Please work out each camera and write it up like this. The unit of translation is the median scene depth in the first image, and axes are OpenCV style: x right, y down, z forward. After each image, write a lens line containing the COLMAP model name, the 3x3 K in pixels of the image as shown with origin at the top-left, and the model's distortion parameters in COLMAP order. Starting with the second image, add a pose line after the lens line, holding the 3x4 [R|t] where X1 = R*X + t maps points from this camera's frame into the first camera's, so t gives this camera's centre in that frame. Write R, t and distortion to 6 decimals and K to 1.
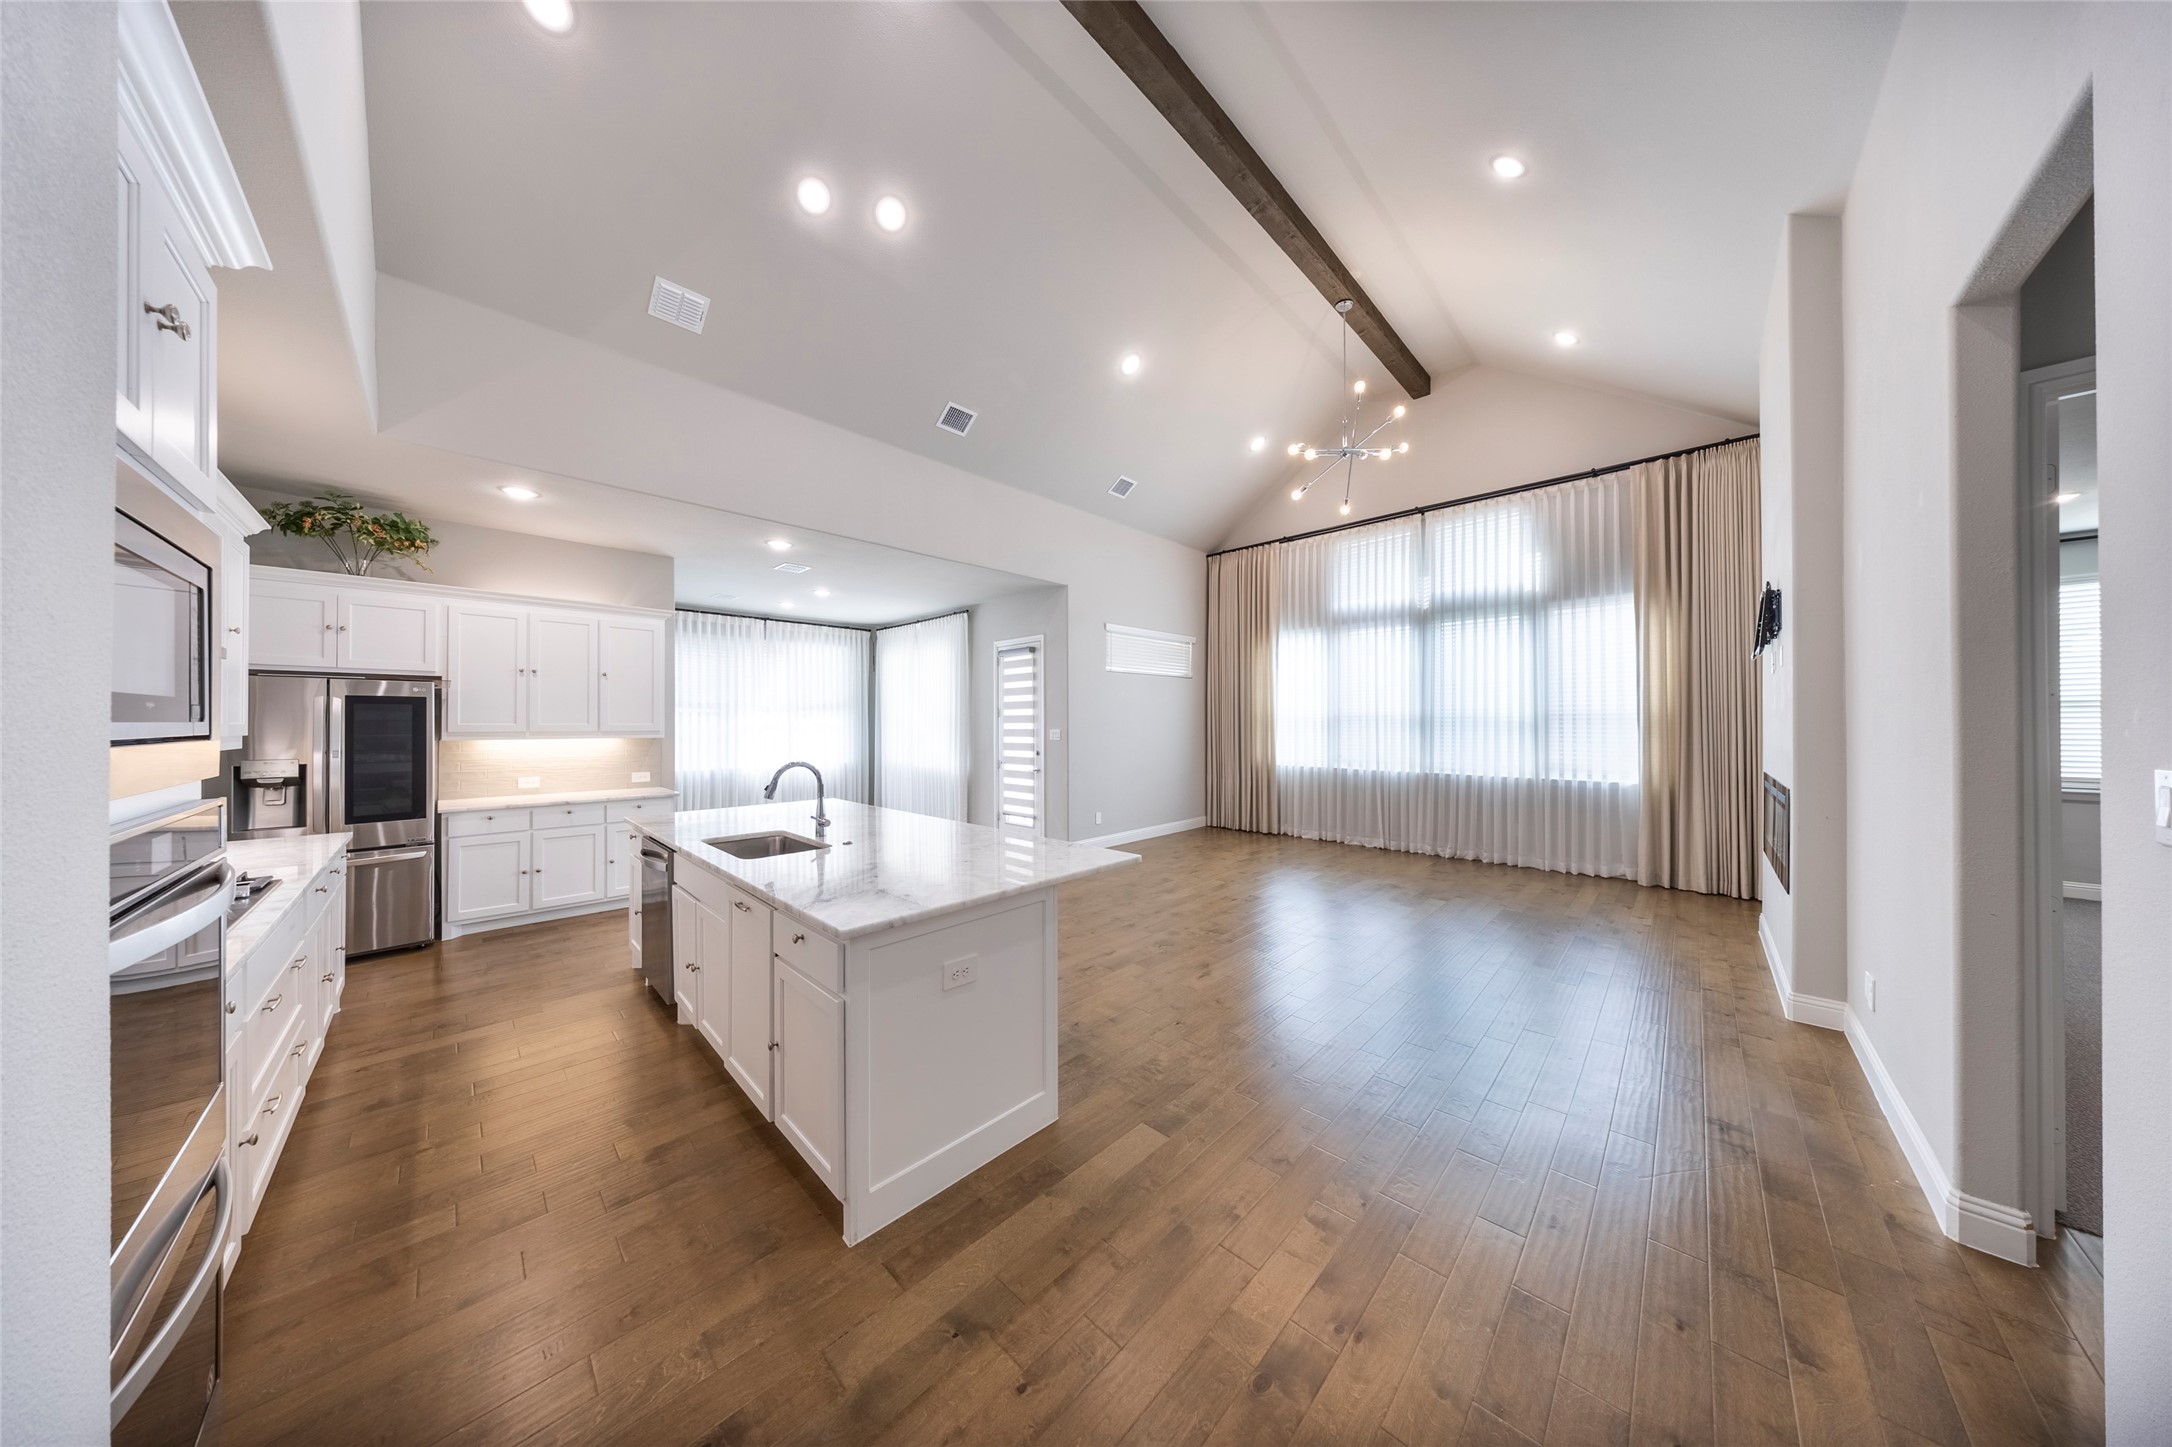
lens RADIAL K [[622.5, 0, 1089.2], [0, 622.5, 721.3], [0, 0, 1]] dist [-0.003518, 0.000091]
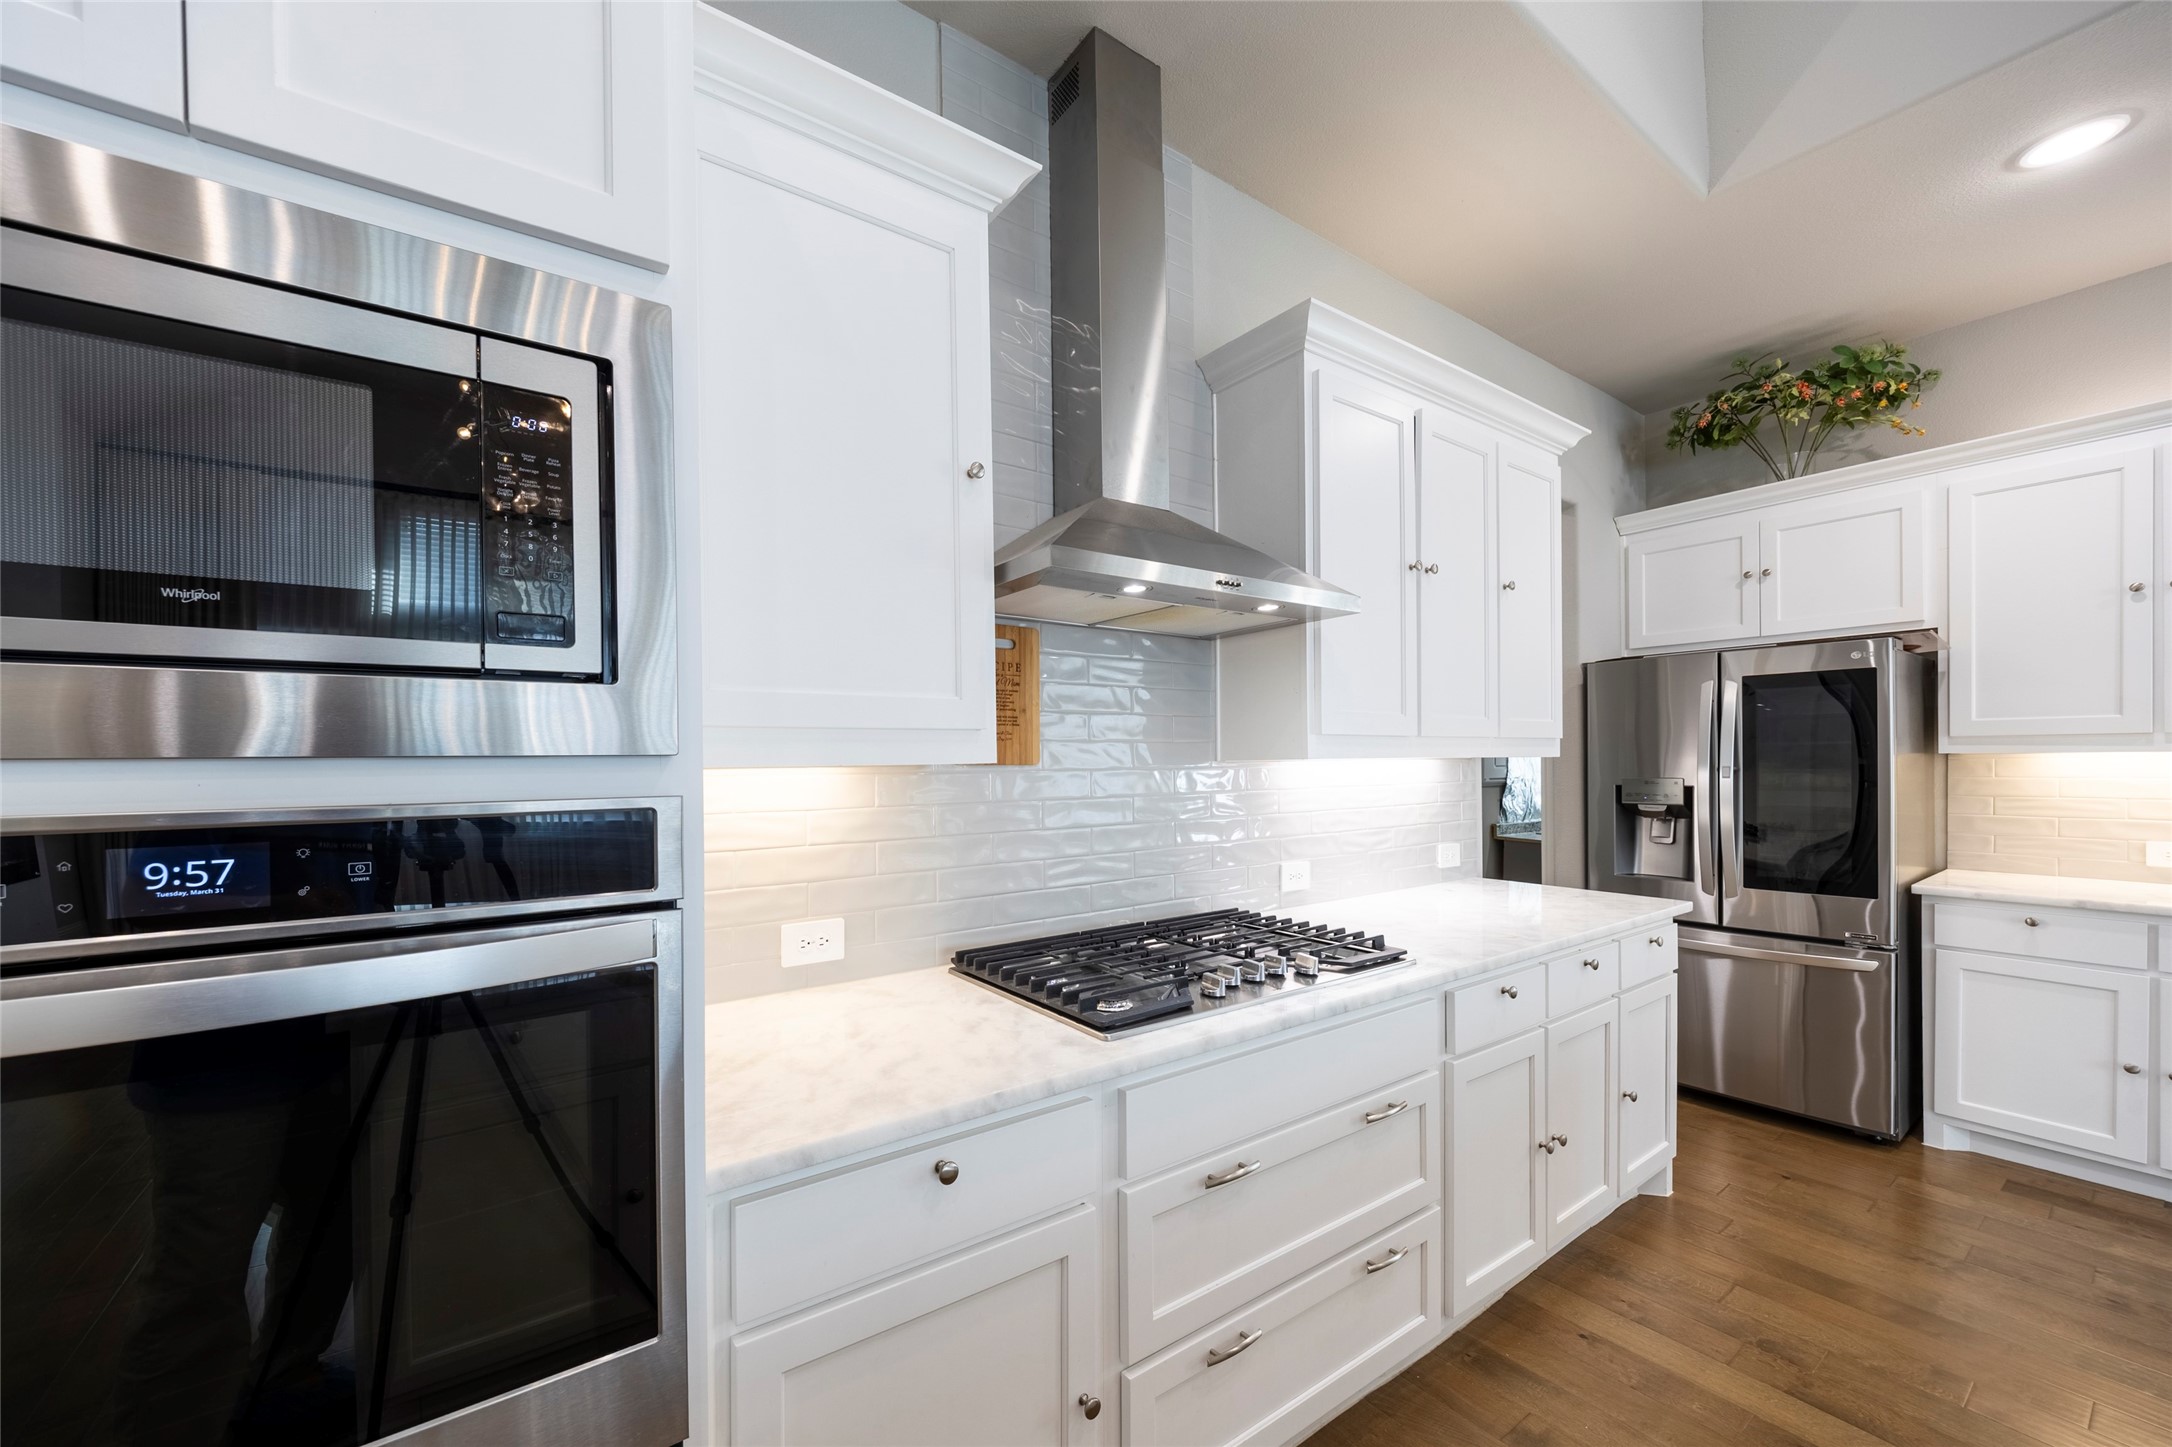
lens RADIAL K [[818.6, 0, 1000.0], [0, 818.6, 762.3], [0, 0, 1]] dist [-0.000353, 0.000220]
pose [[-0.218845, 0.003822, -0.975752, -0.223674], [0.014332, 0.999897, 0.000702, 0.028320], [0.975654, -0.013831, -0.218878, 0.409430]]
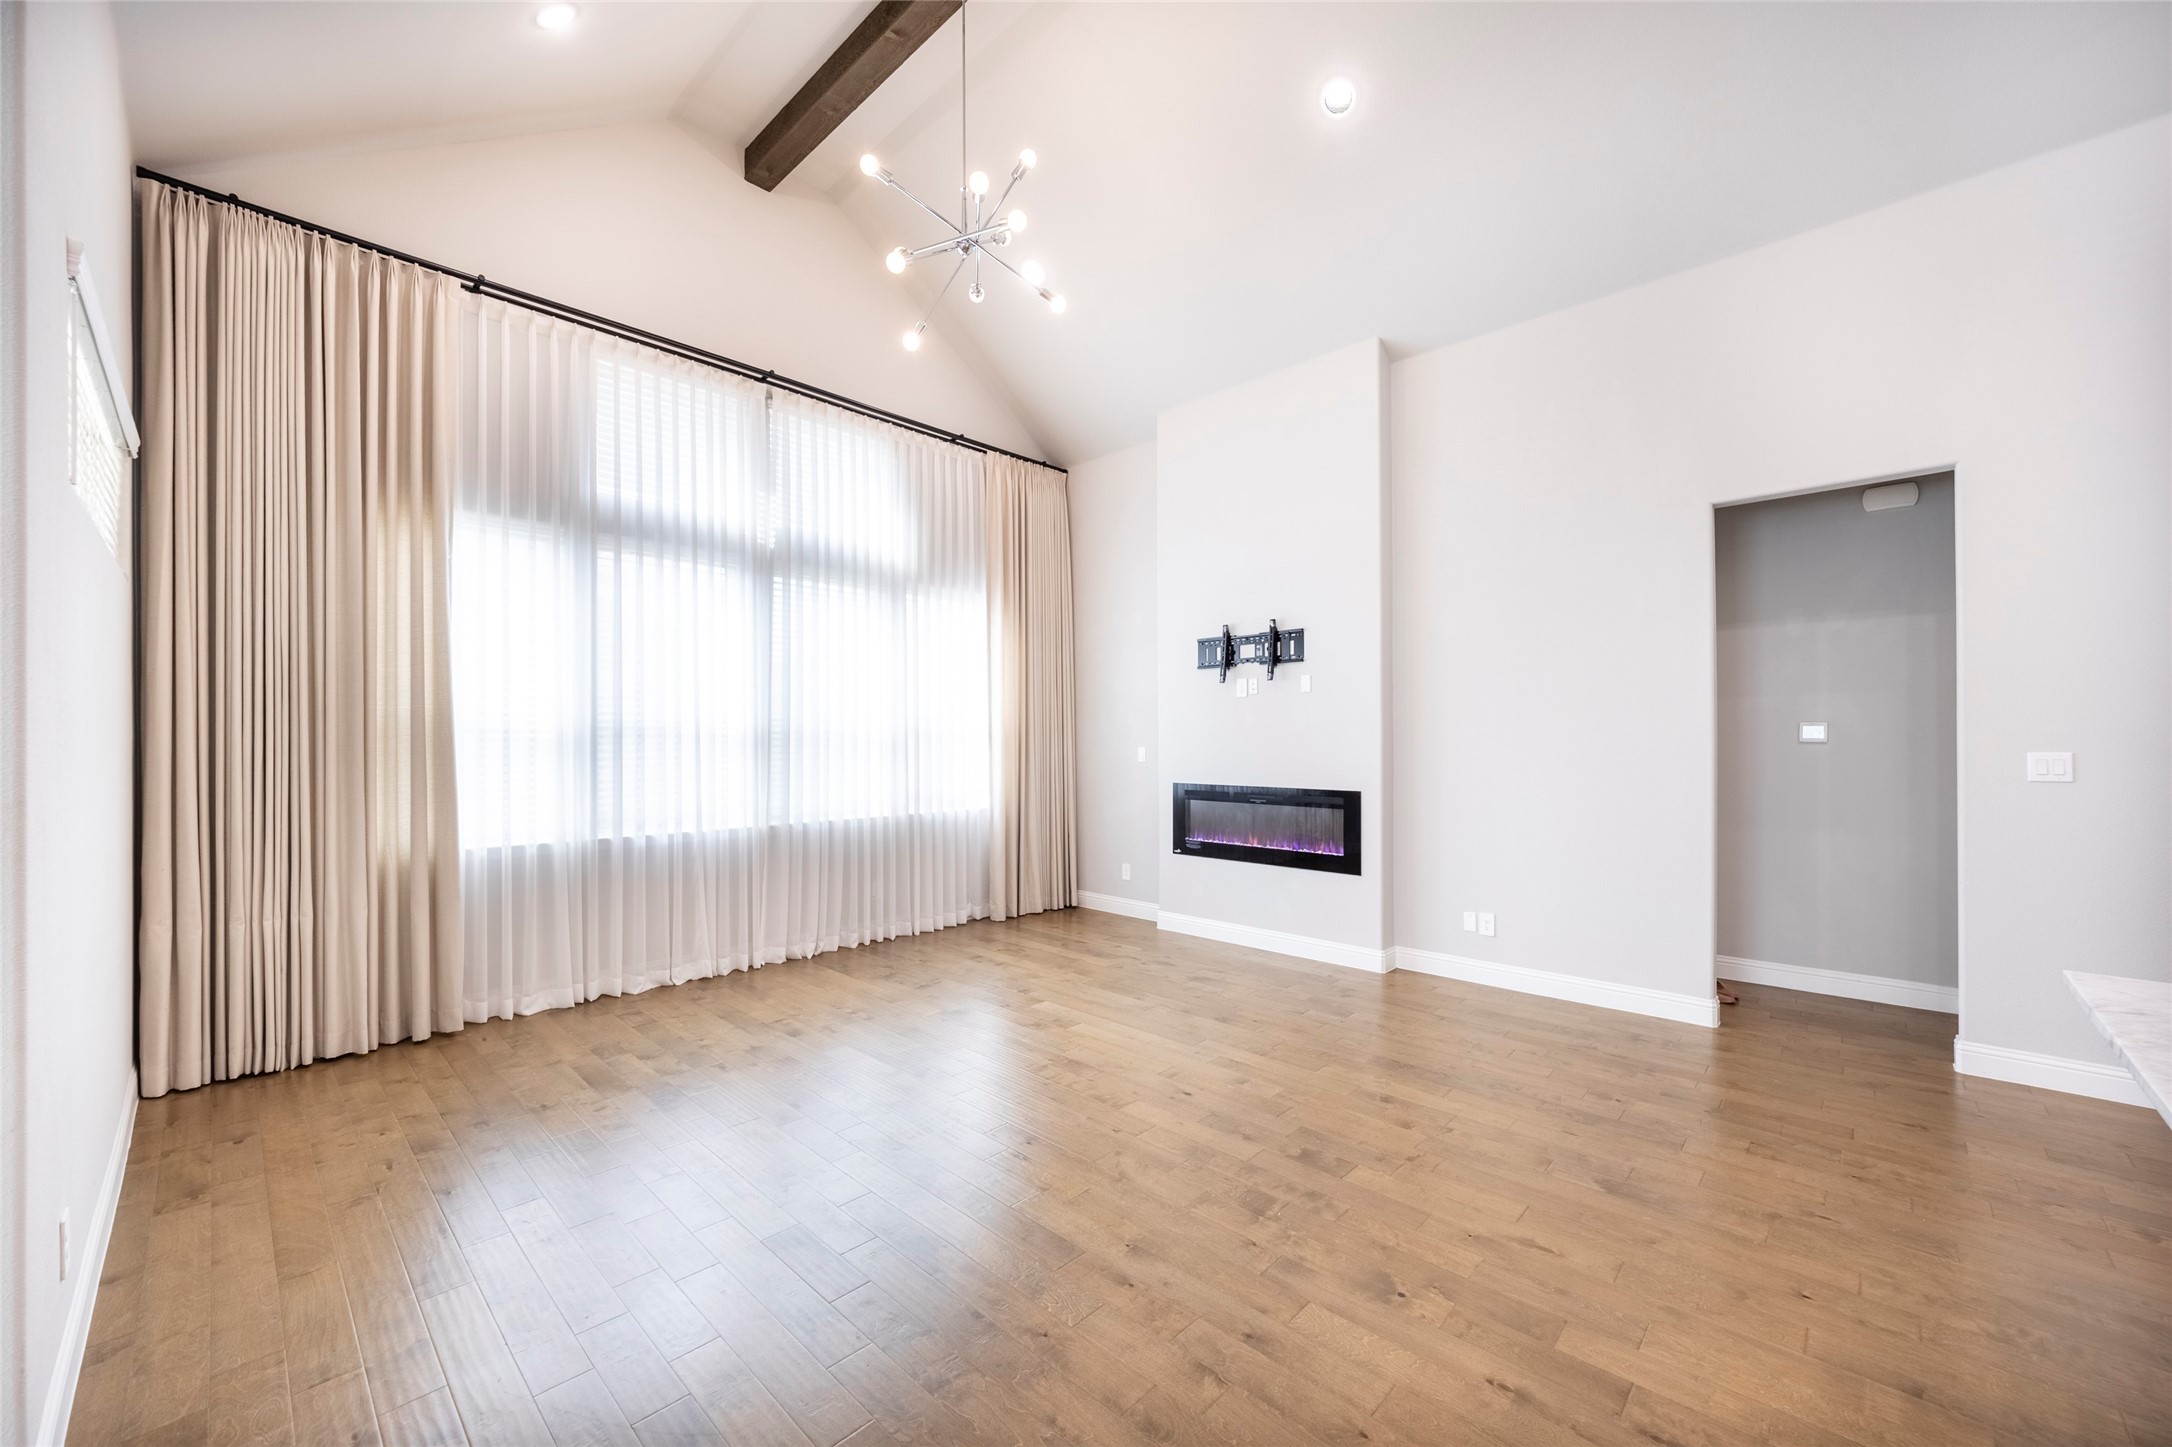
lens RADIAL K [[837.1, 0, 1072.2], [0, 837.1, 733.0], [0, 0, 1]] dist [-0.001482, -0.001009]
pose [[-0.001384, 0.007243, 0.999973, -0.418202], [0.002358, 0.999971, -0.007240, 0.001678], [-0.999996, 0.002348, -0.001401, 1.179283]]
